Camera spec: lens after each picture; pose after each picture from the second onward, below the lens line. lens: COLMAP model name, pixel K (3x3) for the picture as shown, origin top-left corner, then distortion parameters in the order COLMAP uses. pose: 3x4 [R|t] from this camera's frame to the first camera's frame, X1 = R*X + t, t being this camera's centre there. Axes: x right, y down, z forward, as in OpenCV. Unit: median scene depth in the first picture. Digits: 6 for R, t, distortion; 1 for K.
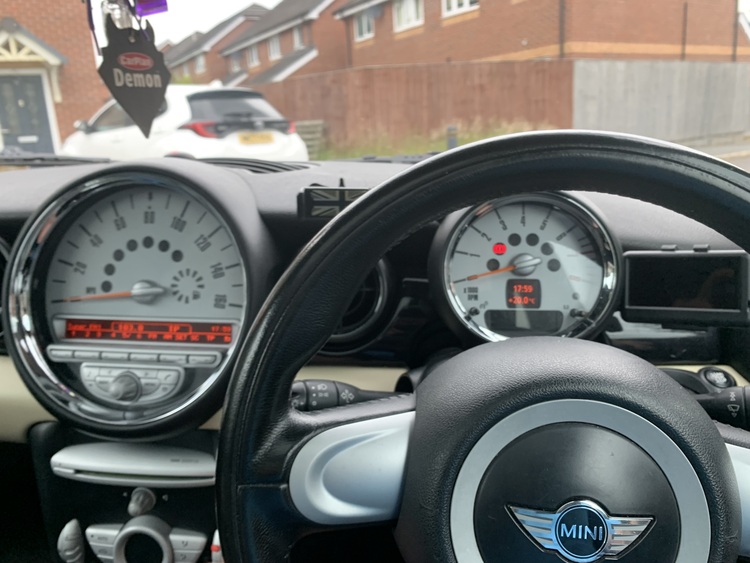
lens RADIAL K [[592.2, 0, 366.9], [0, 592.2, 276.8], [0, 0, 1]] dist [-0.023925, 0.013933]
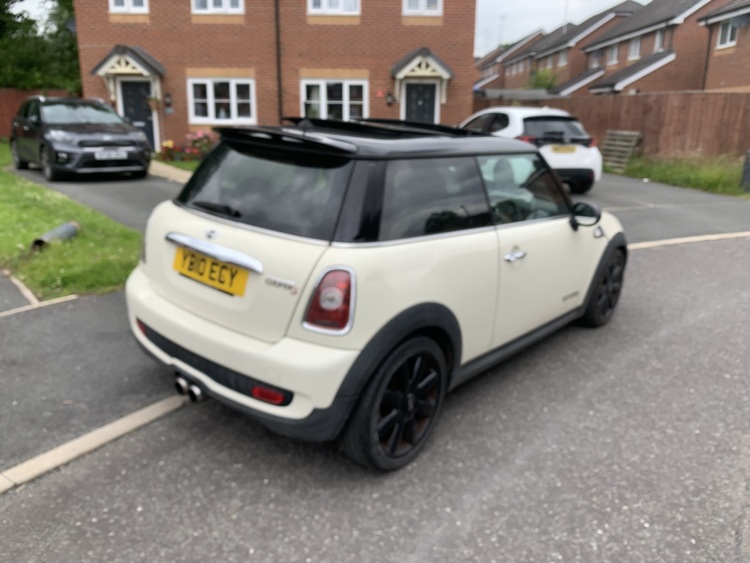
lens RADIAL K [[592.2, 0, 366.9], [0, 592.2, 276.8], [0, 0, 1]] dist [-0.023925, 0.013933]
pose [[0.838437, 0.212451, -0.501885, 0.097626], [-0.194912, 0.976874, 0.087902, 0.019057], [0.508953, 0.024123, 0.860456, -0.238945]]
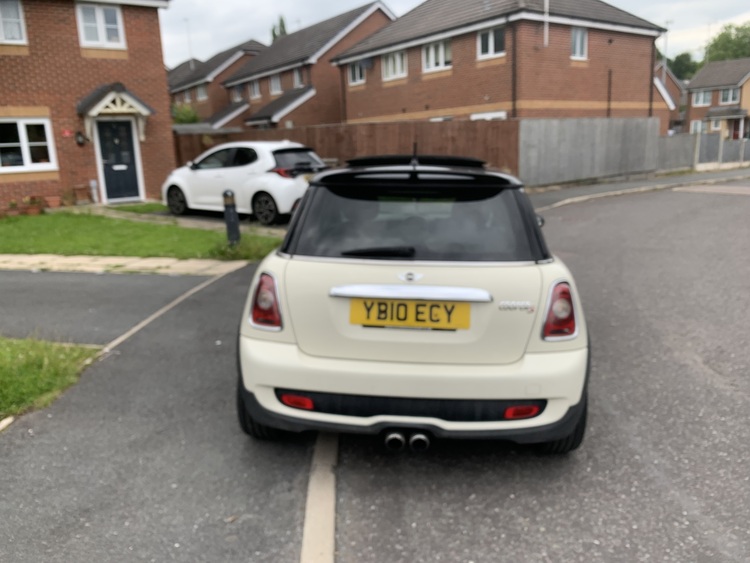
lens RADIAL K [[595.1, 0, 375.0], [0, 595.1, 281.5], [0, 0, 1]] dist [-0.008509, -0.012543]
pose [[0.997836, 0.012890, 0.064480, -0.056793], [-0.011459, 0.999681, -0.022509, 0.036986], [-0.064749, 0.021722, 0.997665, -0.285525]]
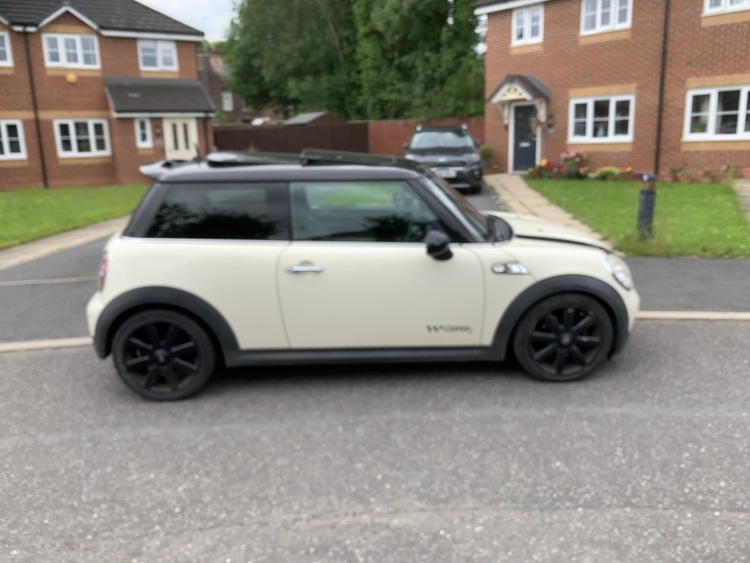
lens RADIAL K [[592.2, 0, 366.9], [0, 592.2, 276.8], [0, 0, 1]] dist [-0.023925, 0.013933]
pose [[0.182361, 0.277934, -0.943131, 0.269985], [-0.215676, 0.947162, 0.237419, -0.041052], [0.959285, 0.160114, 0.232669, -0.058387]]
